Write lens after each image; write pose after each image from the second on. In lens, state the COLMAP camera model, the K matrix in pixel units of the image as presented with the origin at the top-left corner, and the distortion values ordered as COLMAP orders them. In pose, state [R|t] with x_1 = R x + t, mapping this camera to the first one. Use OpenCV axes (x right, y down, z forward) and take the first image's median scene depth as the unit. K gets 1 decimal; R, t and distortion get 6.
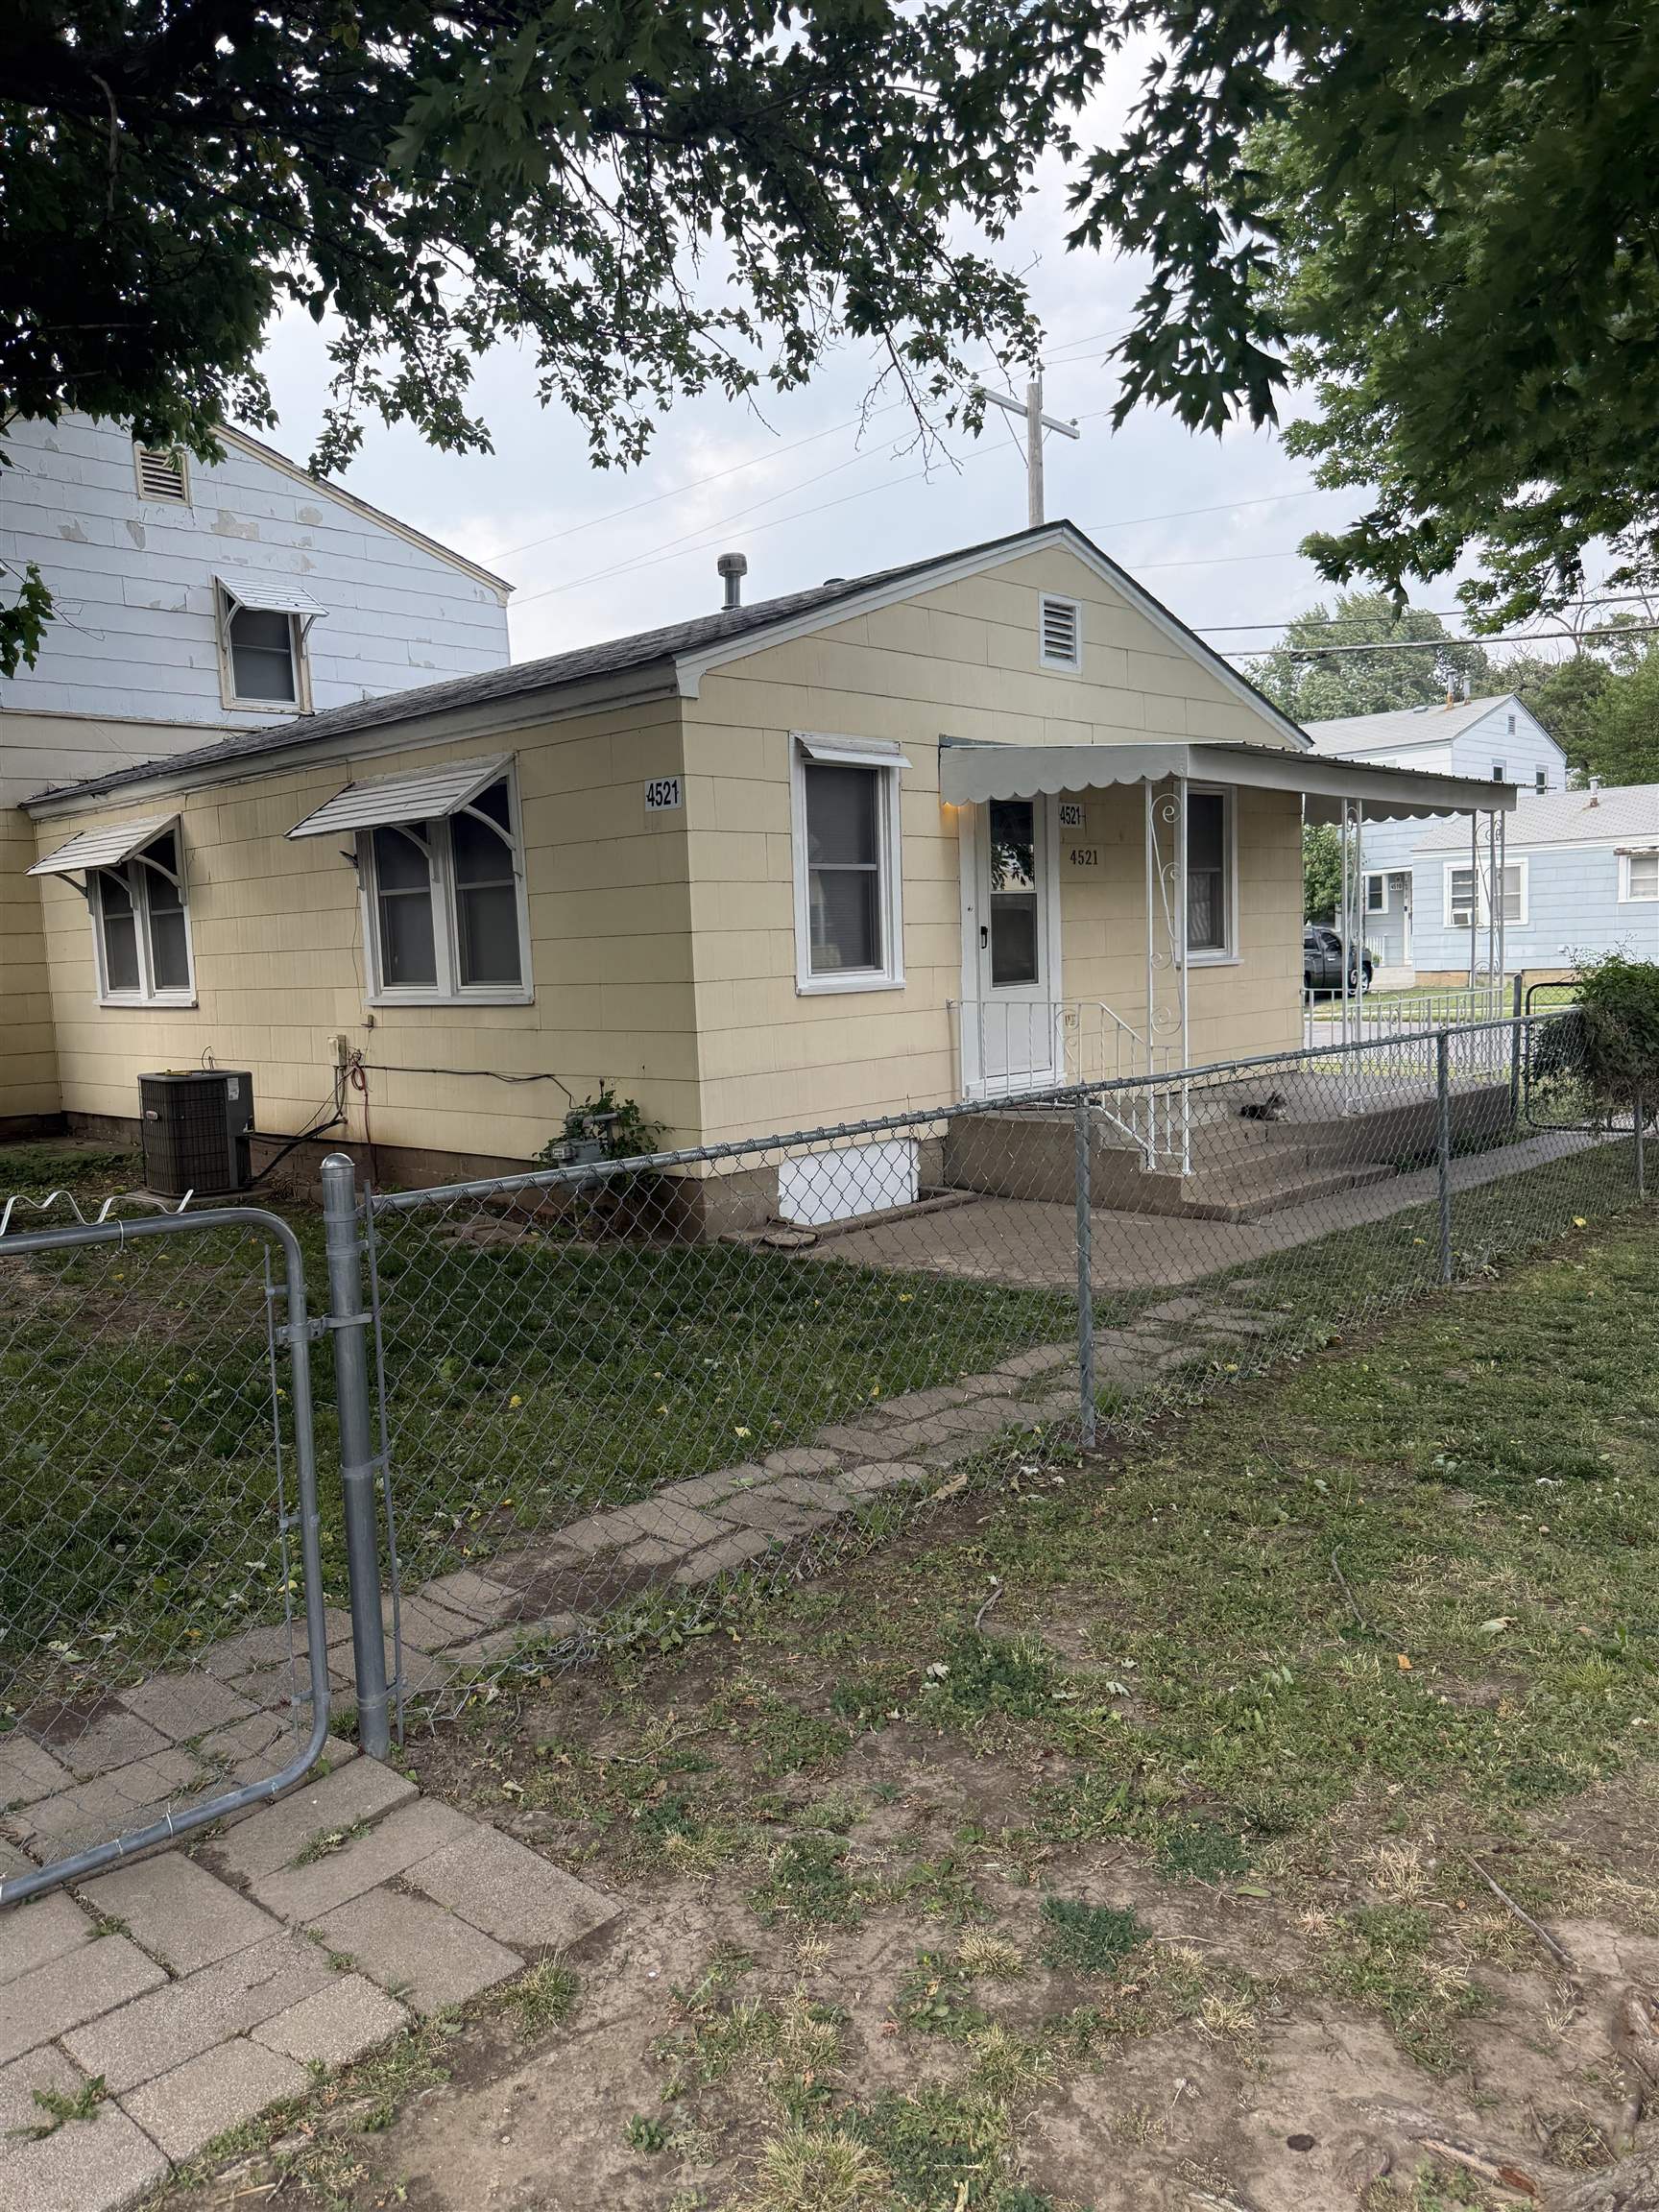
lens RADIAL K [[1573.6, 0, 829.5], [0, 1573.6, 1106.0], [0, 0, 1]] dist [0.016377, 0.002033]
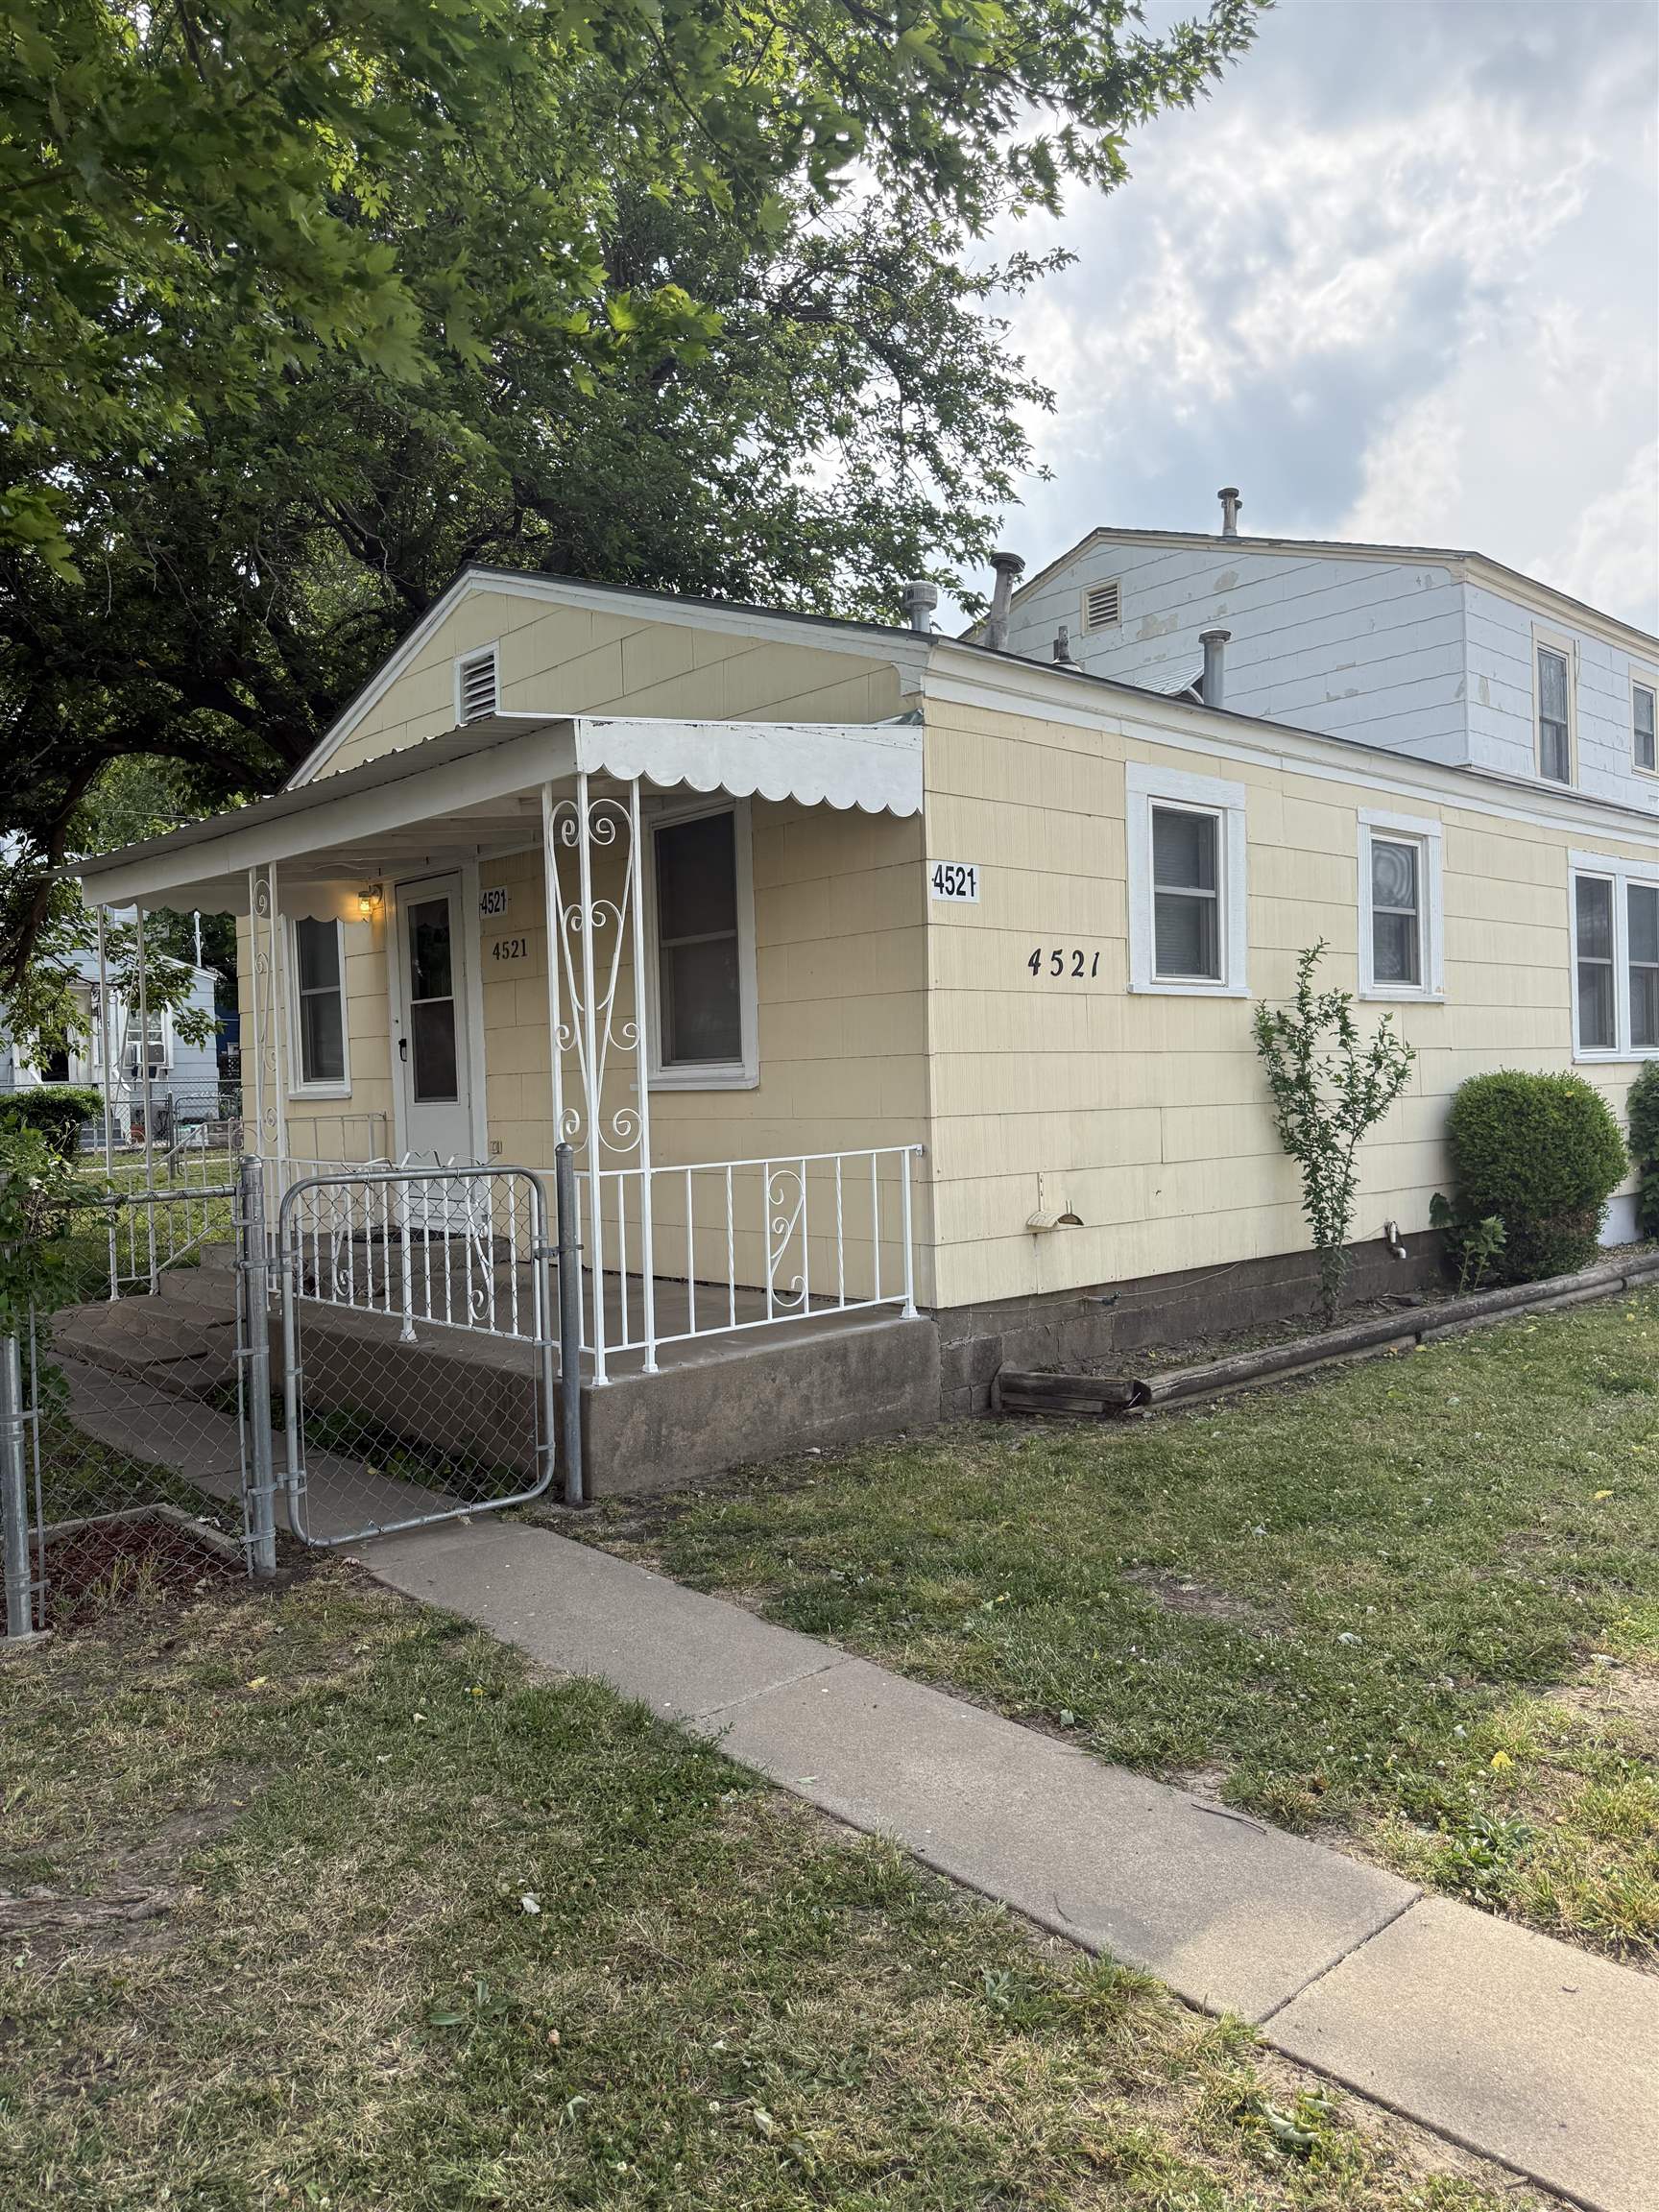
lens RADIAL K [[1556.8, 0, 816.7], [0, 1556.8, 1122.6], [0, 0, 1]] dist [0.108342, 0.000052]
pose [[-0.059095, 0.066670, -0.996024, 1.027003], [-0.066821, 0.995265, 0.070584, -0.147038], [0.996013, 0.070727, -0.054361, 1.303340]]
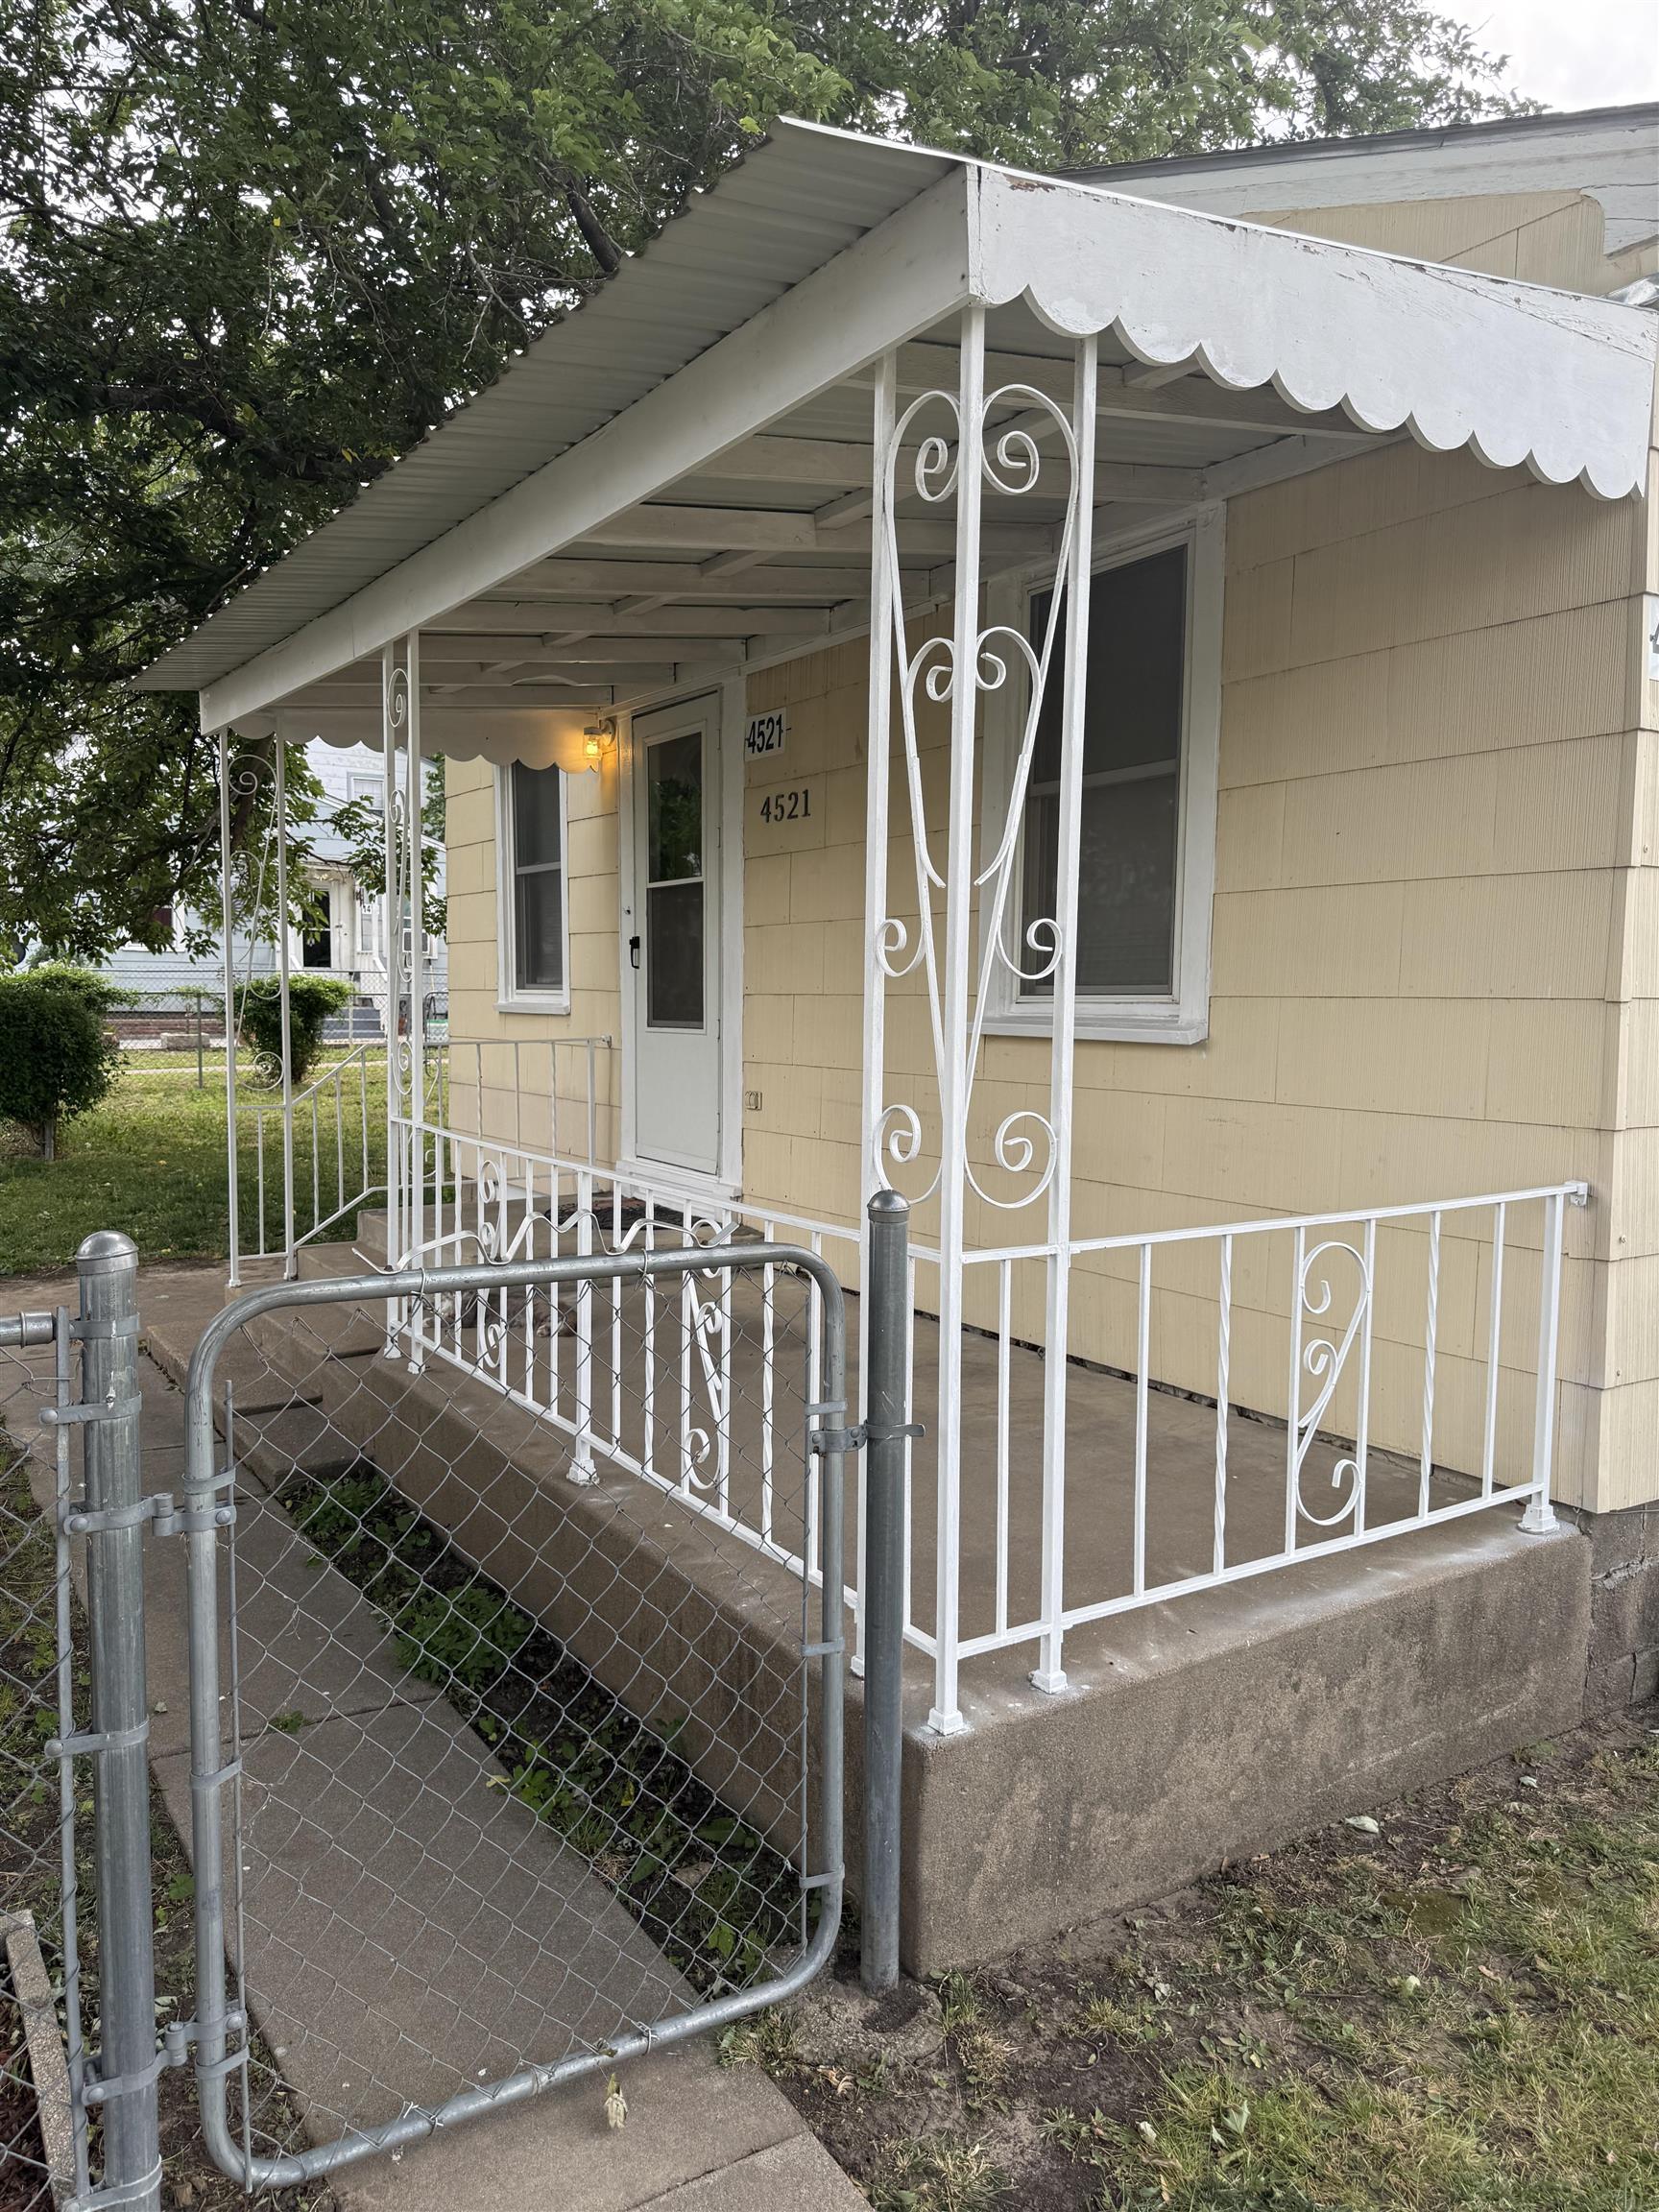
lens RADIAL K [[1573.6, 0, 829.5], [0, 1573.6, 1106.0], [0, 0, 1]] dist [0.016377, 0.002033]
pose [[-0.221466, 0.109943, -0.968951, 0.742282], [-0.094457, 0.986533, 0.133527, -0.139872], [0.970583, 0.121096, -0.208098, 1.230924]]
